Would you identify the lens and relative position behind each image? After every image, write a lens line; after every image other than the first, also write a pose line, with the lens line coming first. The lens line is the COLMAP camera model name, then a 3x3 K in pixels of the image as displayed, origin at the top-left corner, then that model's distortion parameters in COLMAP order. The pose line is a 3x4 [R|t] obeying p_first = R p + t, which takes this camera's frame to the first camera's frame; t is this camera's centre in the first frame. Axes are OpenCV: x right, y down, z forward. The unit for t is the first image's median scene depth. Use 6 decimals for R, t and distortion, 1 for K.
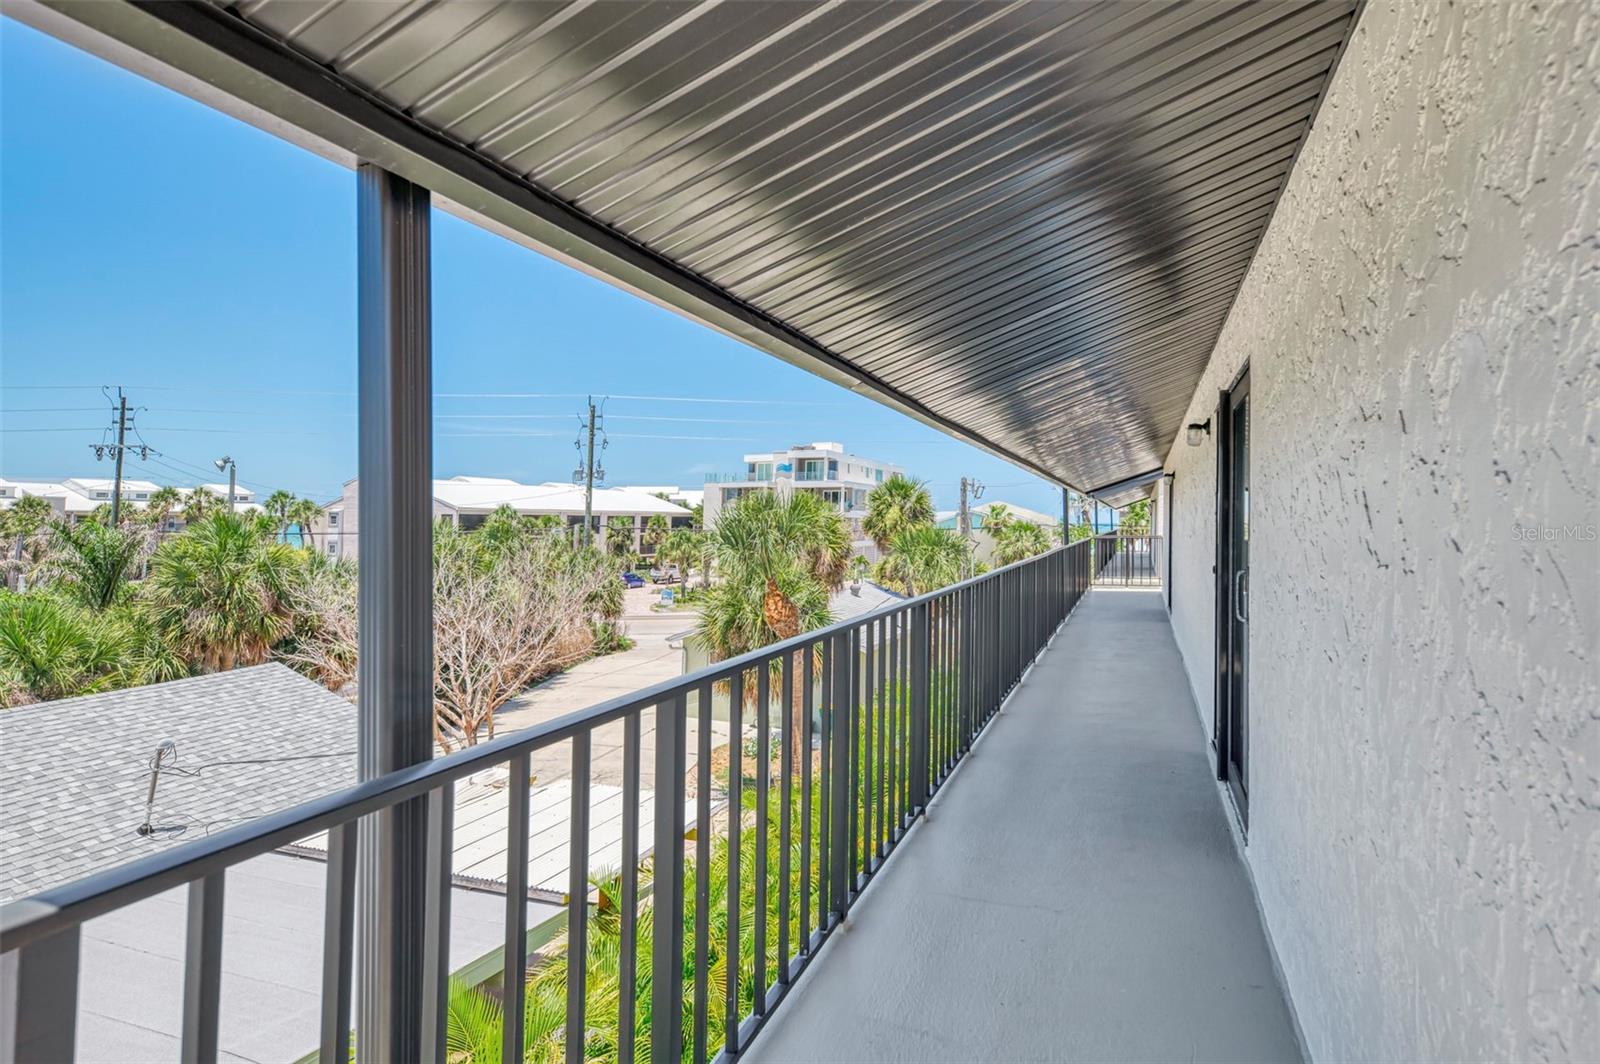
lens RADIAL K [[873.4, 0, 799.0], [0, 873.4, 489.9], [0, 0, 1]] dist [0.001155, 0.000703]
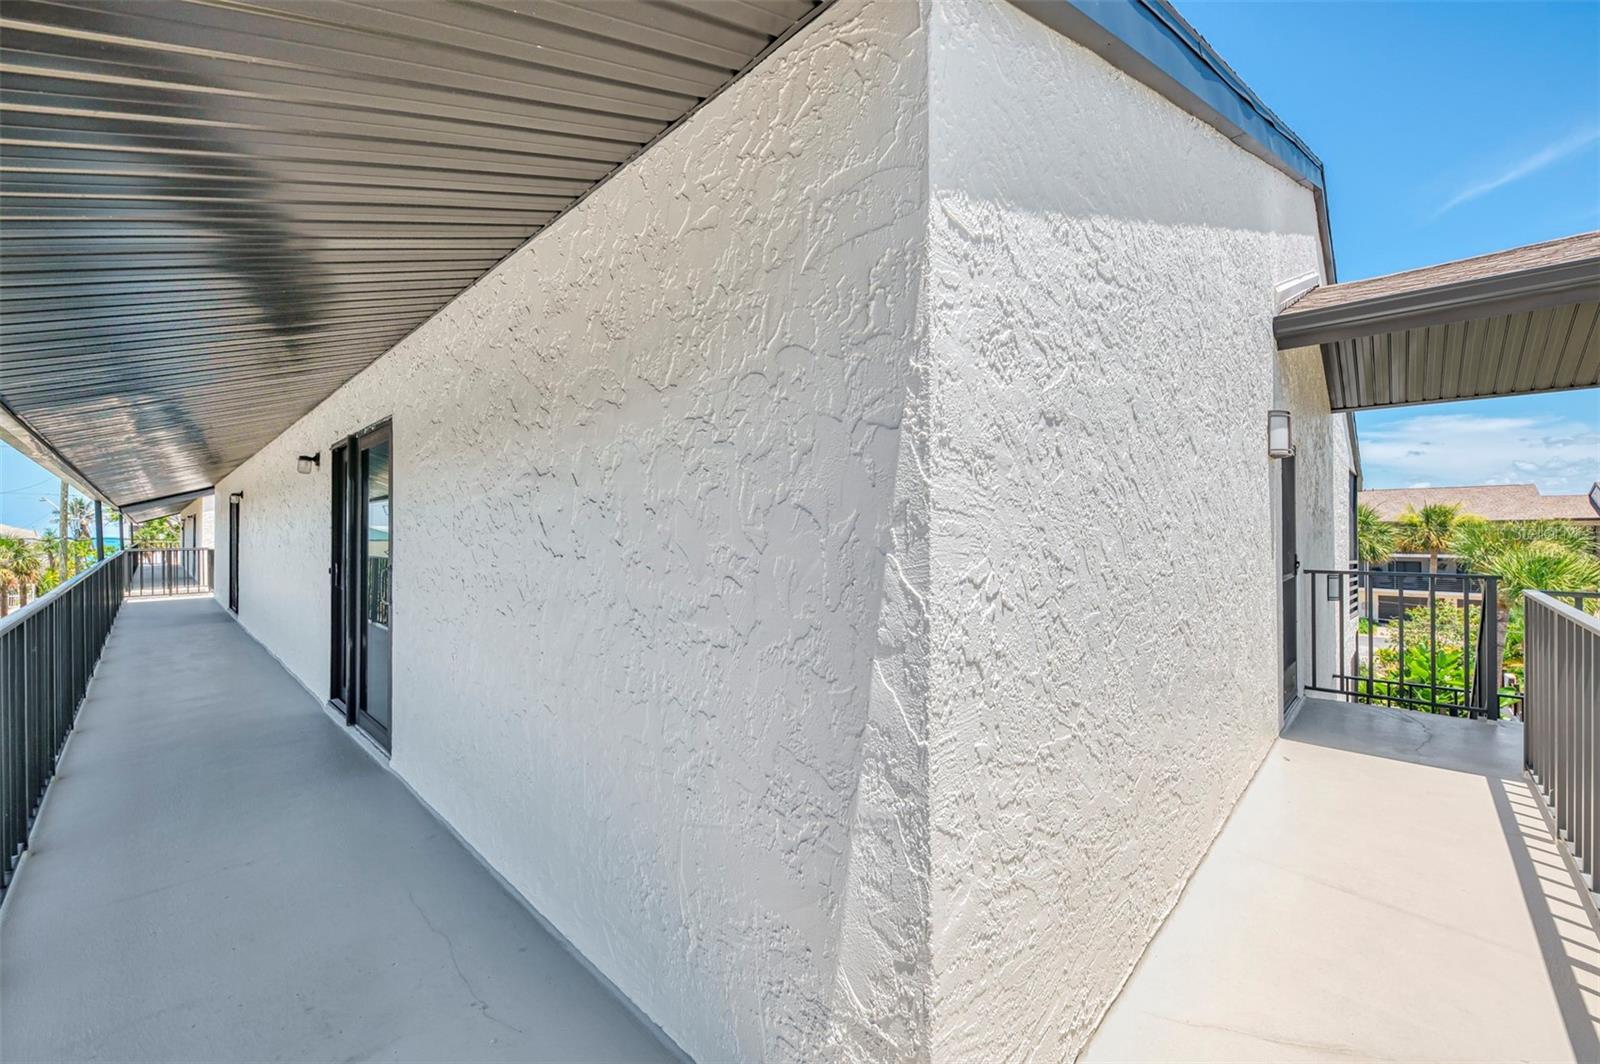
lens RADIAL K [[617.9, 0, 800.0], [0, 617.9, 532.0], [0, 0, 1]] dist [-0.001065, -0.000444]
pose [[0.372590, 0.010614, 0.927935, -0.128406], [-0.037067, 0.999307, 0.003453, 0.004656], [-0.927255, -0.035682, 0.372725, 0.012678]]
